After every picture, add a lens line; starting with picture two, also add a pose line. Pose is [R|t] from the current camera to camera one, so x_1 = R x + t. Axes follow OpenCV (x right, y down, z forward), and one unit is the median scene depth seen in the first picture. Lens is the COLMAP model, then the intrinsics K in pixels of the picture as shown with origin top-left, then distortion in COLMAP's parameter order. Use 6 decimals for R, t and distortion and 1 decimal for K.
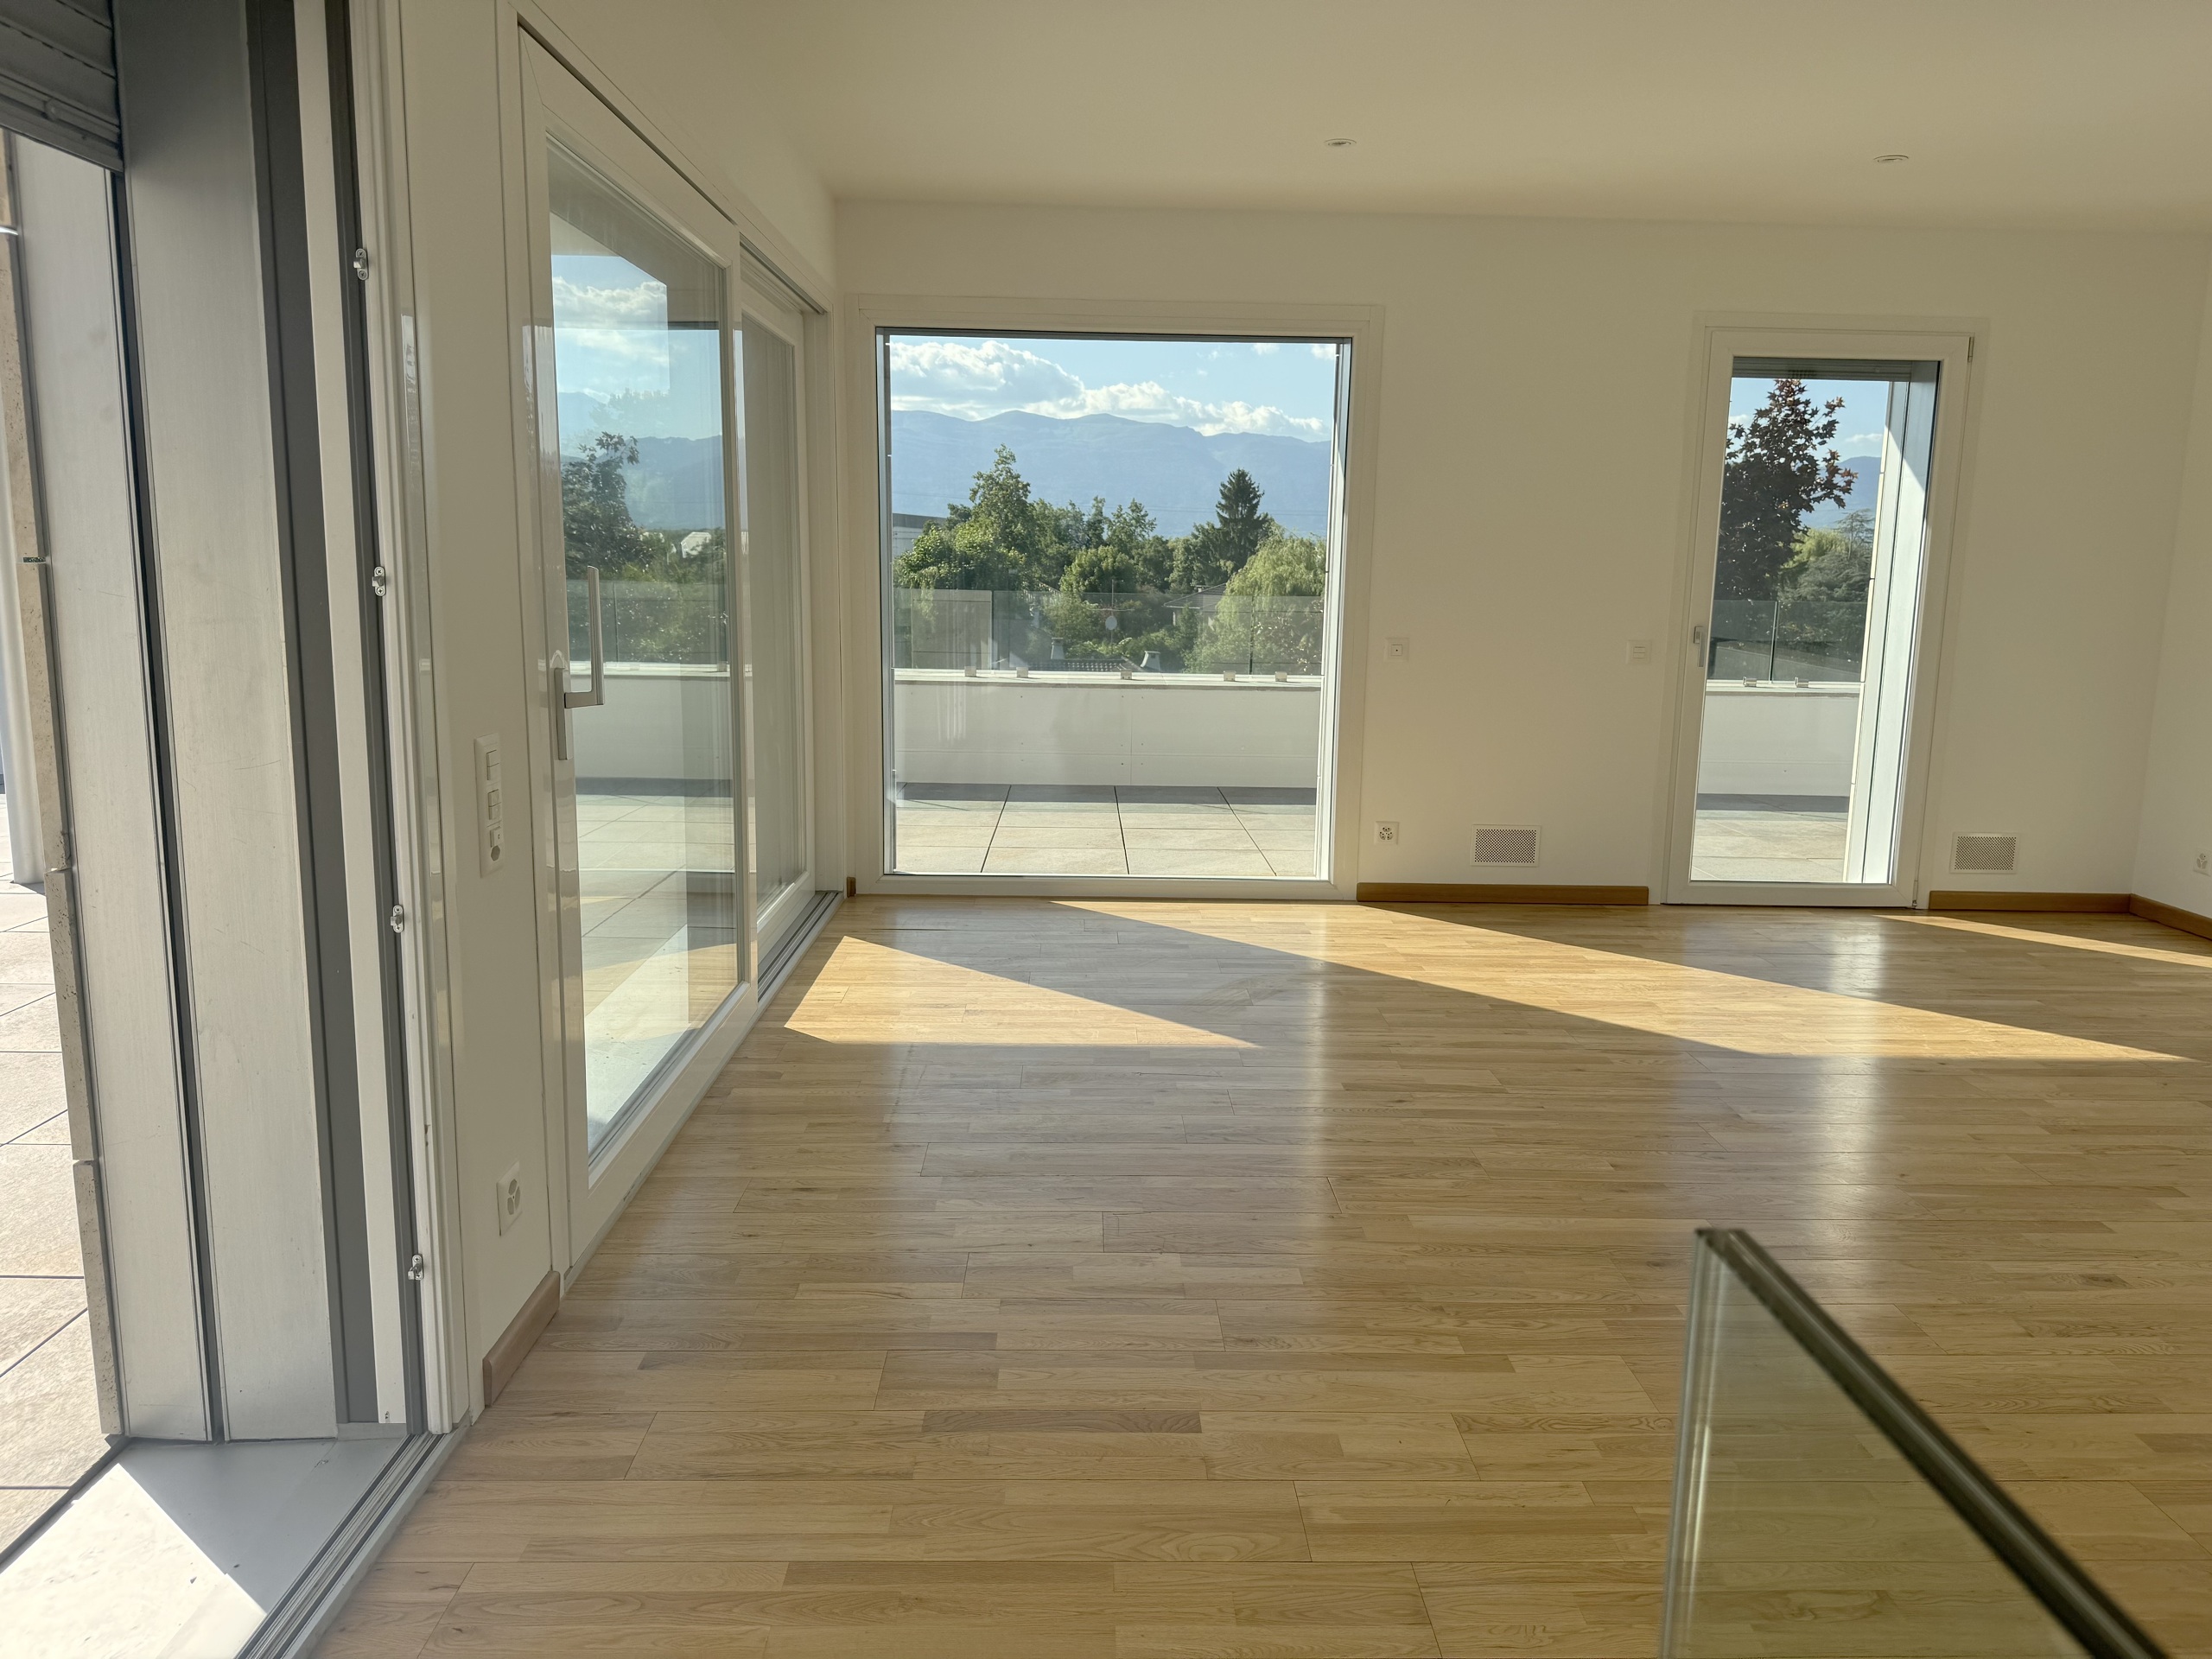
lens RADIAL K [[1583.9, 0, 1112.7], [0, 1583.9, 829.8], [0, 0, 1]] dist [0.004156, -0.008658]
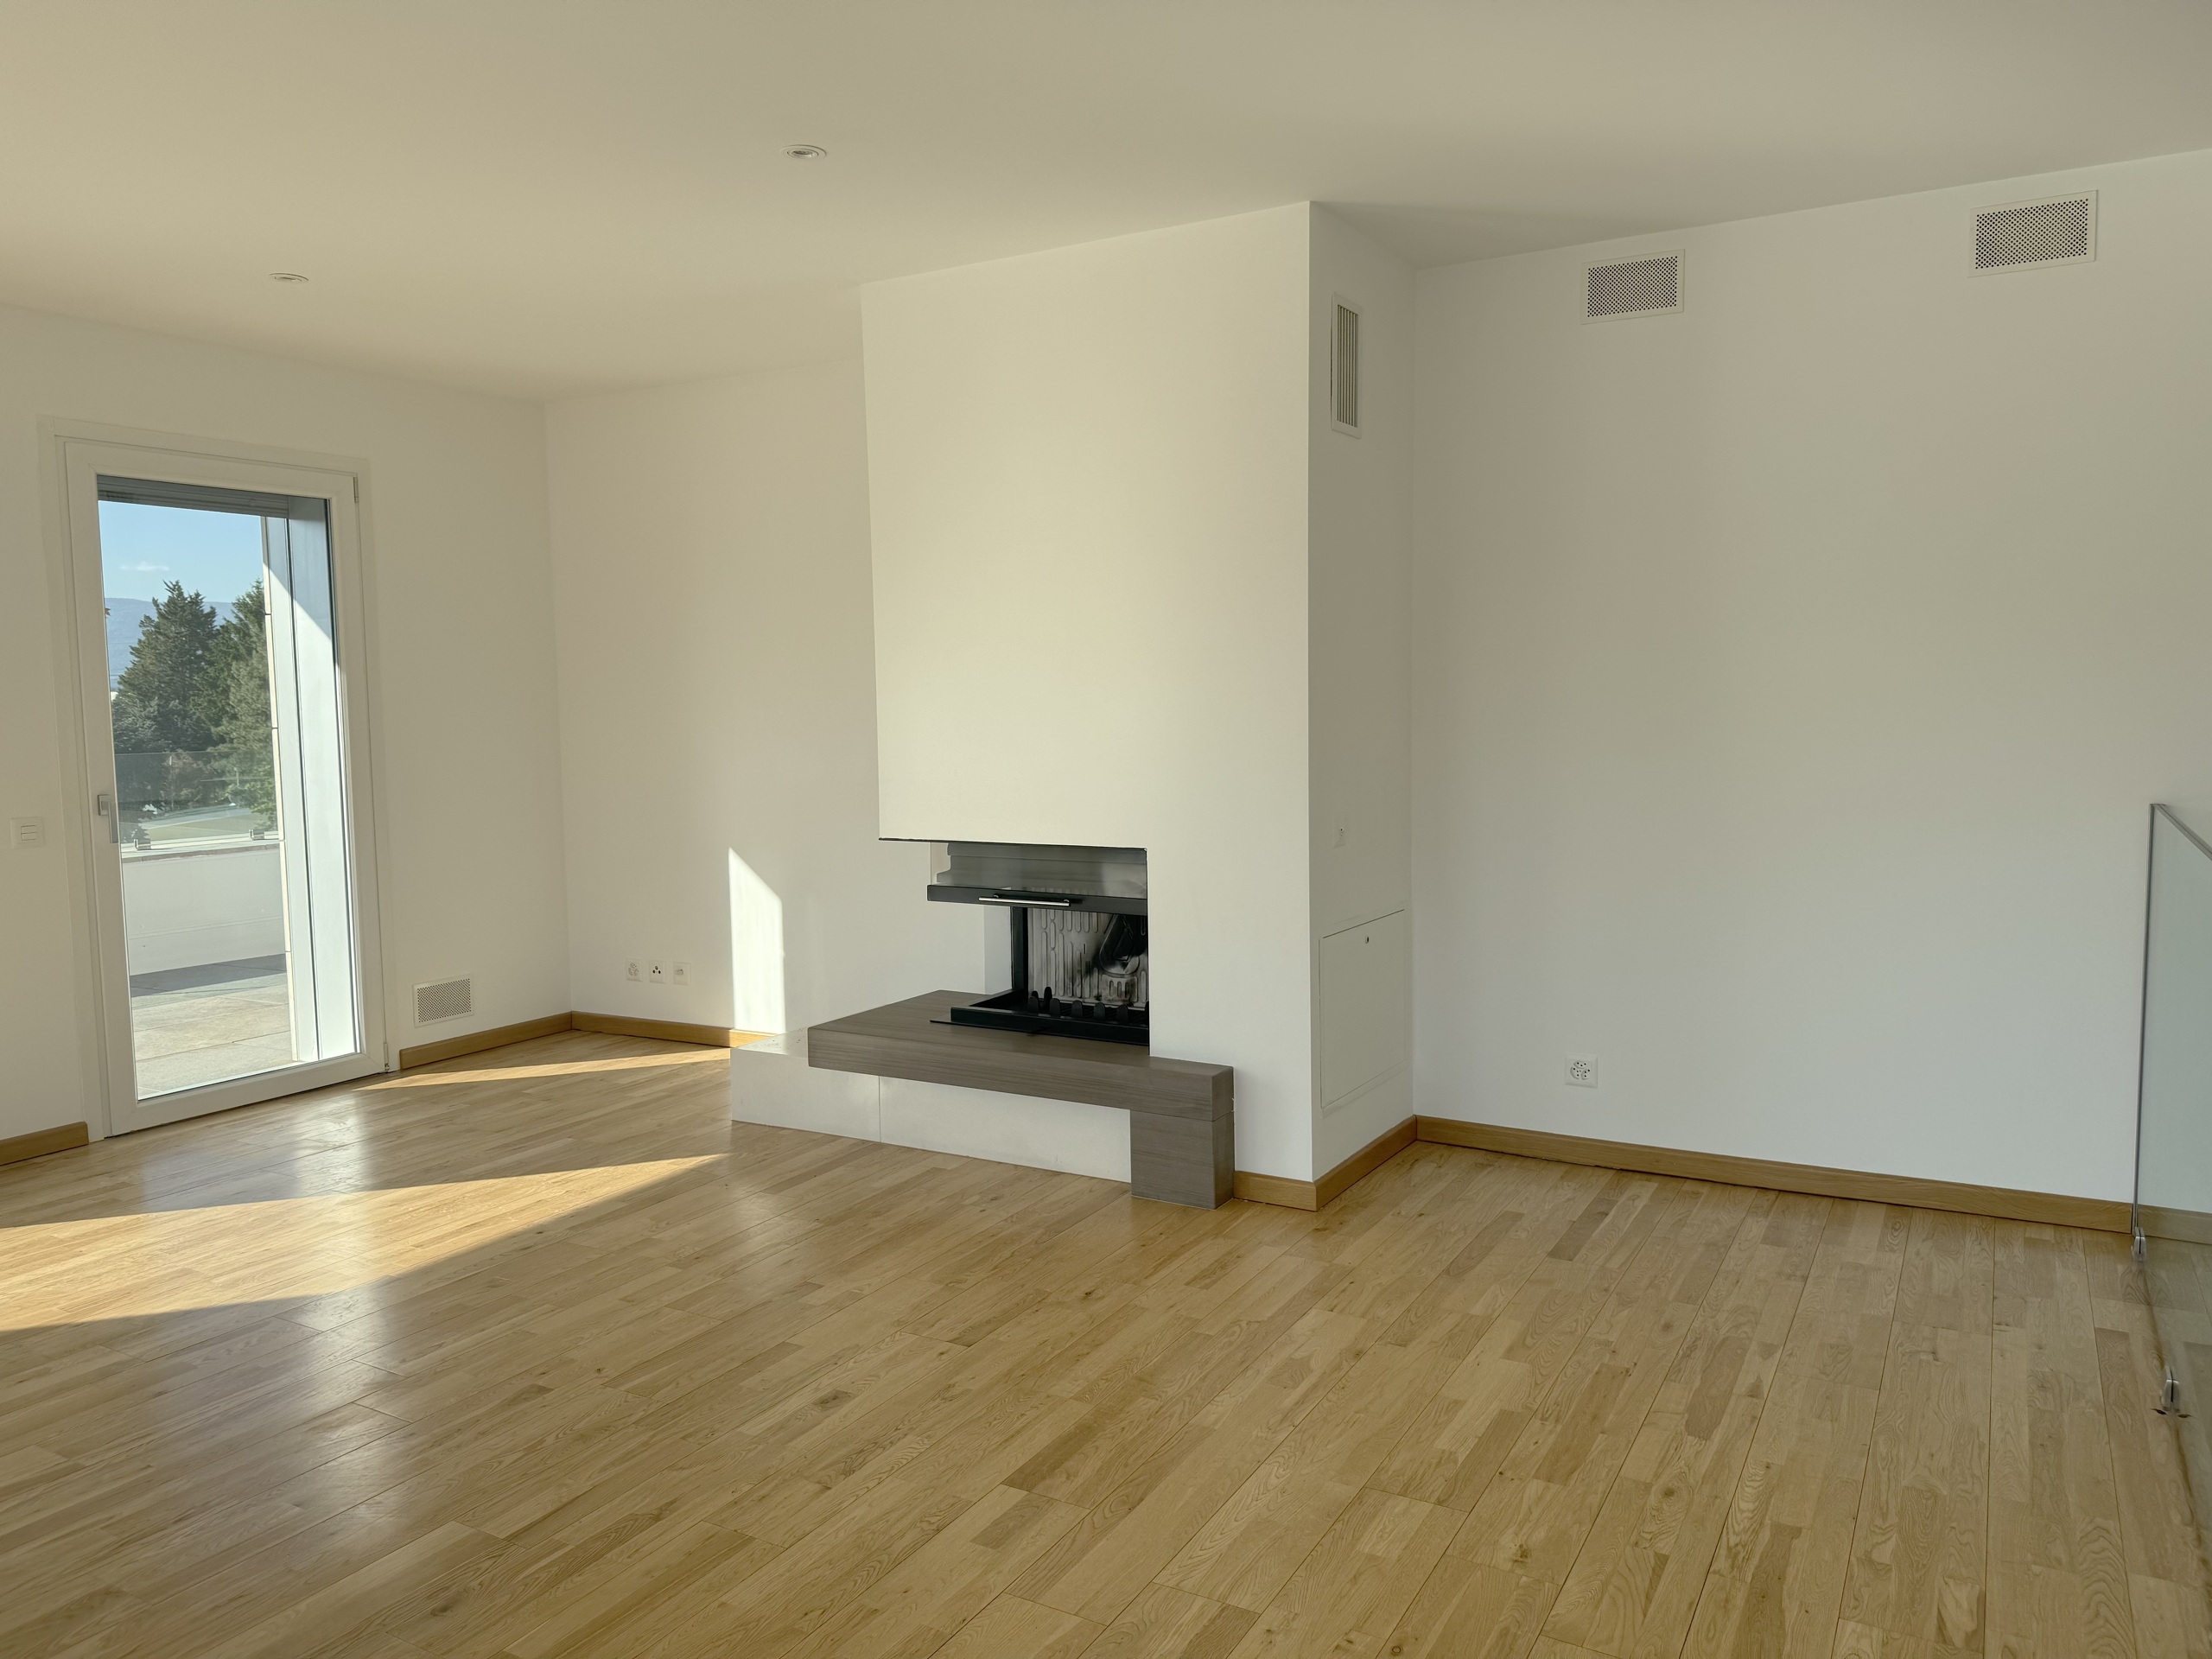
lens RADIAL K [[1583.9, 0, 1102.5], [0, 1583.9, 820.4], [0, 0, 1]] dist [0.004156, -0.008658]
pose [[0.518680, -0.093424, 0.849849, -0.071061], [0.171283, 0.985215, 0.003767, -0.034804], [-0.837635, 0.143611, 0.527013, 0.158478]]
